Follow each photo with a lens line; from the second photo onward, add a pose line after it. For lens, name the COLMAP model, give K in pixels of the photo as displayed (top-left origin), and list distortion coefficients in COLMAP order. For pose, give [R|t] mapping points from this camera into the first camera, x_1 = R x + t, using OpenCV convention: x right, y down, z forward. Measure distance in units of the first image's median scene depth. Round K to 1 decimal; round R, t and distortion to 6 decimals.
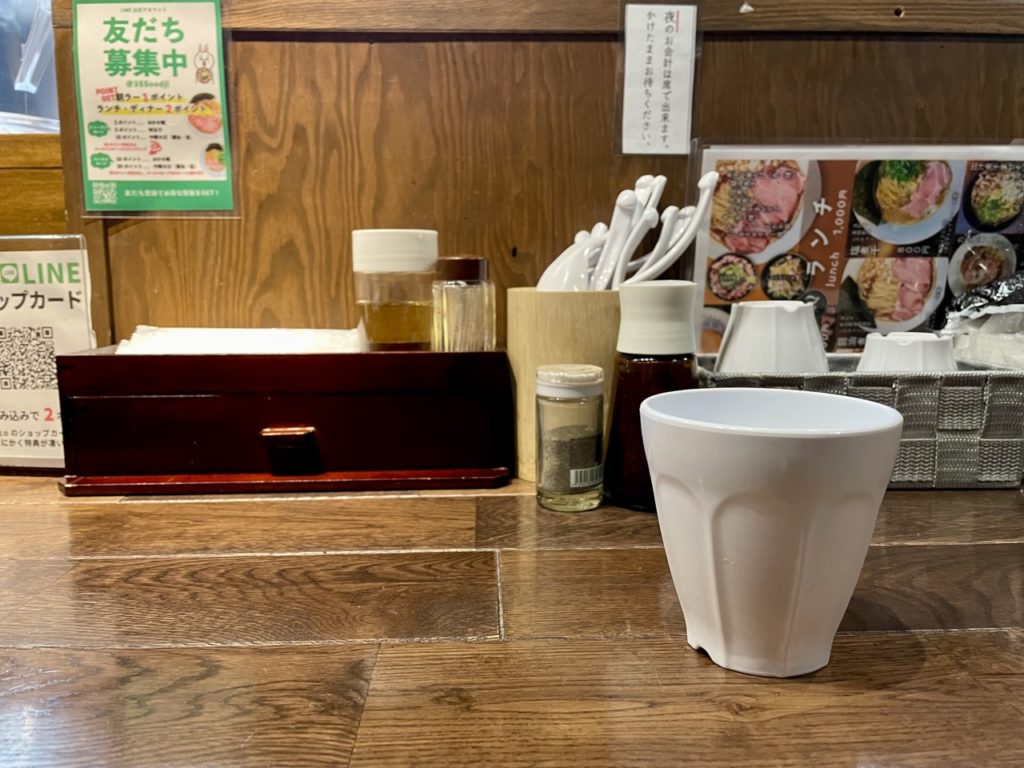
lens RADIAL K [[774.0, 0, 512.0], [0, 774.0, 384.0], [0, 0, 1]] dist [0.000879, 0.000040]
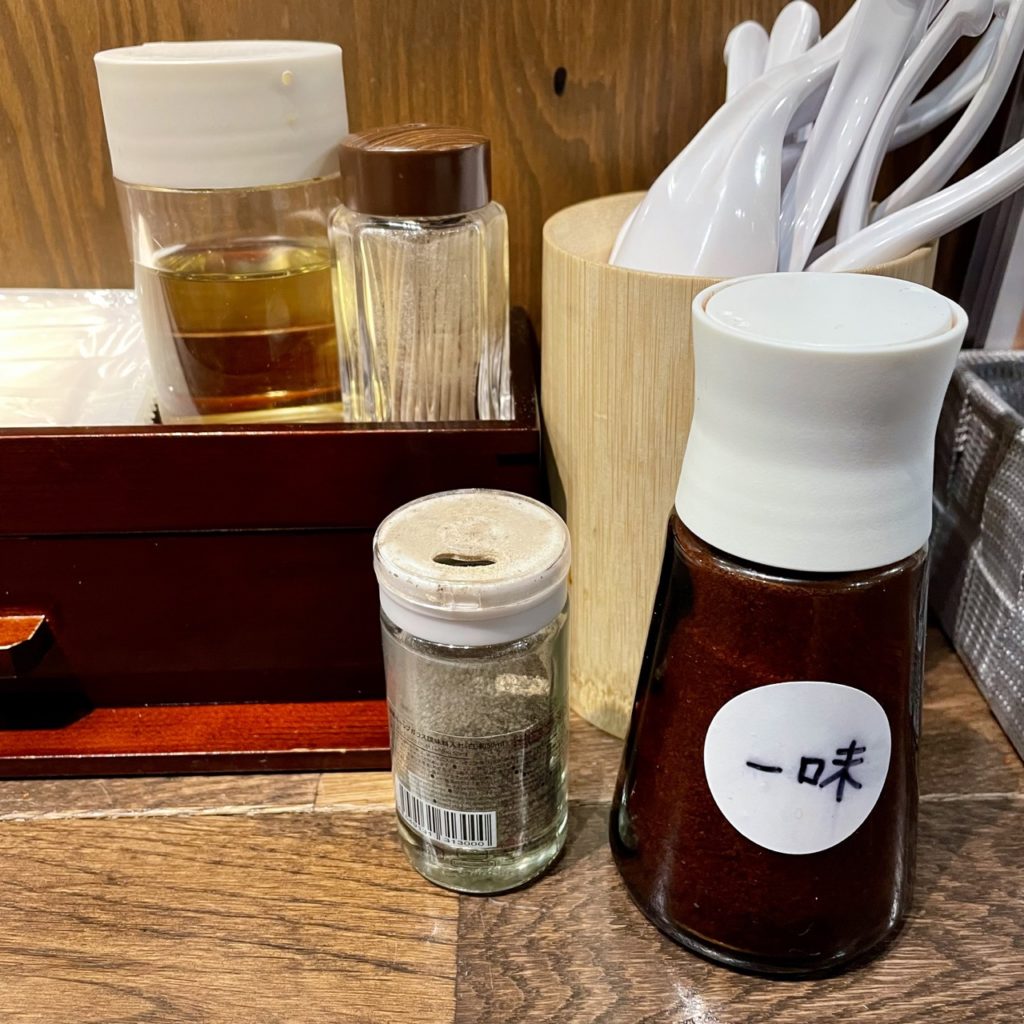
lens RADIAL K [[1123.1, 0, 512.0], [0, 1123.1, 512.0], [0, 0, 1]] dist [-0.016844, -0.022299]
pose [[0.999613, 0.000958, -0.027786, -0.005602], [0.007625, 0.951632, 0.307145, -0.153756], [0.026736, -0.307238, 0.951257, 0.464882]]
